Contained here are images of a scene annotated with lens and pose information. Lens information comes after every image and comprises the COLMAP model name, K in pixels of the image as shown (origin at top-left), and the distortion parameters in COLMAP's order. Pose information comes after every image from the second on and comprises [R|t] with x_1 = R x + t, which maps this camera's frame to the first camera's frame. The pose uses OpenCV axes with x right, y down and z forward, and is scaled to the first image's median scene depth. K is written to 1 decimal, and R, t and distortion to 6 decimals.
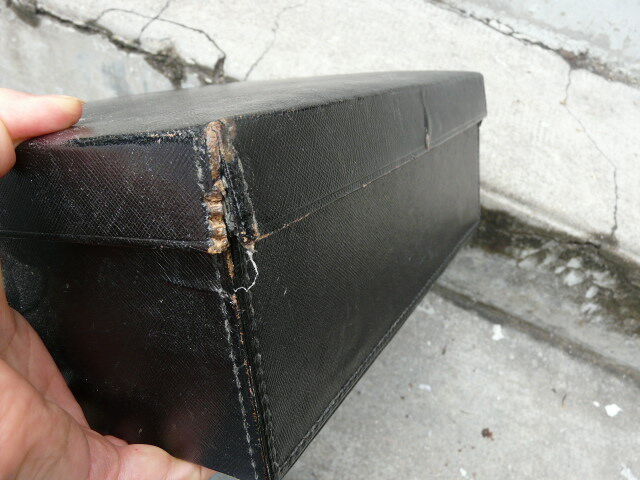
lens RADIAL K [[535.9, 0, 320.0], [0, 535.9, 240.0], [0, 0, 1]] dist [-0.076763, 0.084410]
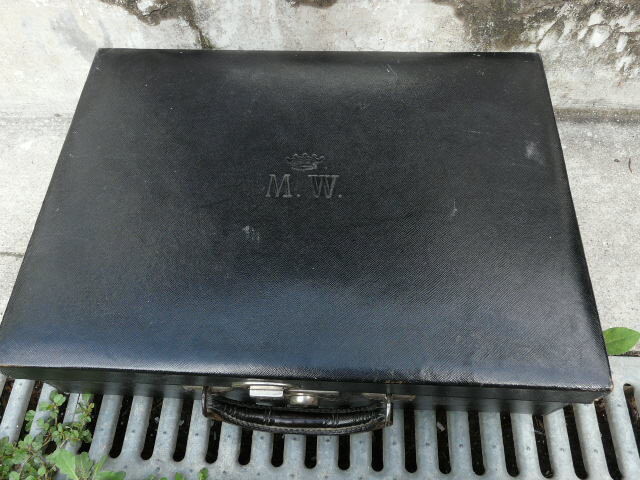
lens RADIAL K [[535.9, 0, 320.0], [0, 535.9, 240.0], [0, 0, 1]] dist [-0.076763, 0.084410]
pose [[0.920801, -0.388925, -0.029373, -0.098894], [0.389833, 0.915315, 0.101136, 0.118353], [-0.012449, -0.104576, 0.994439, 0.026856]]
